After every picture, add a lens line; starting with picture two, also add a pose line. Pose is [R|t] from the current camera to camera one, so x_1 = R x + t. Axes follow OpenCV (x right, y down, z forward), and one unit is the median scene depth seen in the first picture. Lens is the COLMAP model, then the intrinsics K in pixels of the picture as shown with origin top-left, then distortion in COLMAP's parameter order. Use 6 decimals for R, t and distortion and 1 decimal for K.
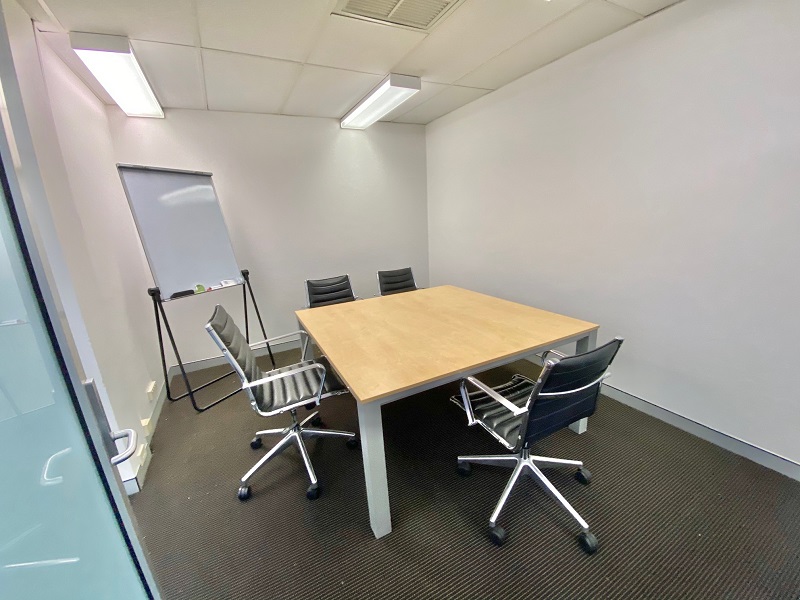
lens RADIAL K [[322.8, 0, 397.1], [0, 322.8, 302.7], [0, 0, 1]] dist [-0.000132, -0.002229]
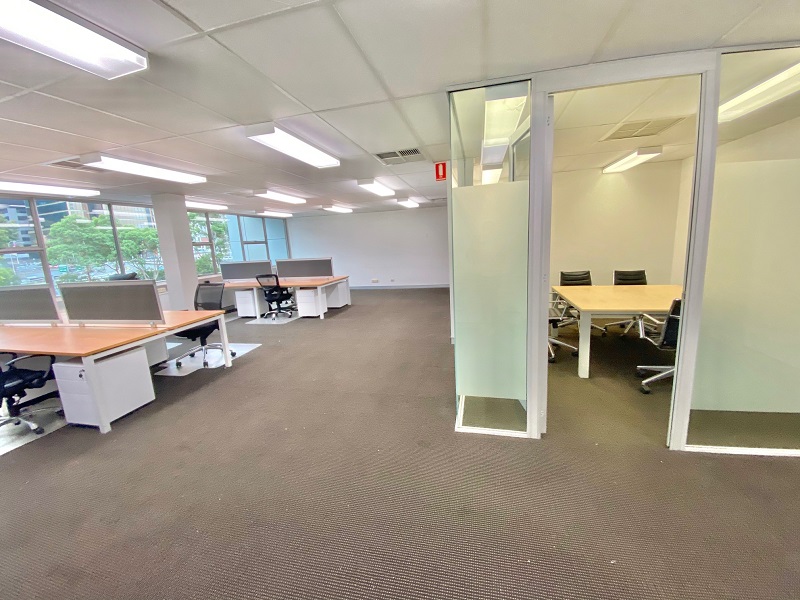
lens RADIAL K [[322.8, 0, 398.1], [0, 322.8, 295.8], [0, 0, 1]] dist [-0.000132, -0.002229]
pose [[0.747320, 0.131857, -0.651250, 0.187367], [-0.169636, 0.985495, 0.004871, 0.186515], [0.642446, 0.106836, 0.758847, -0.764330]]
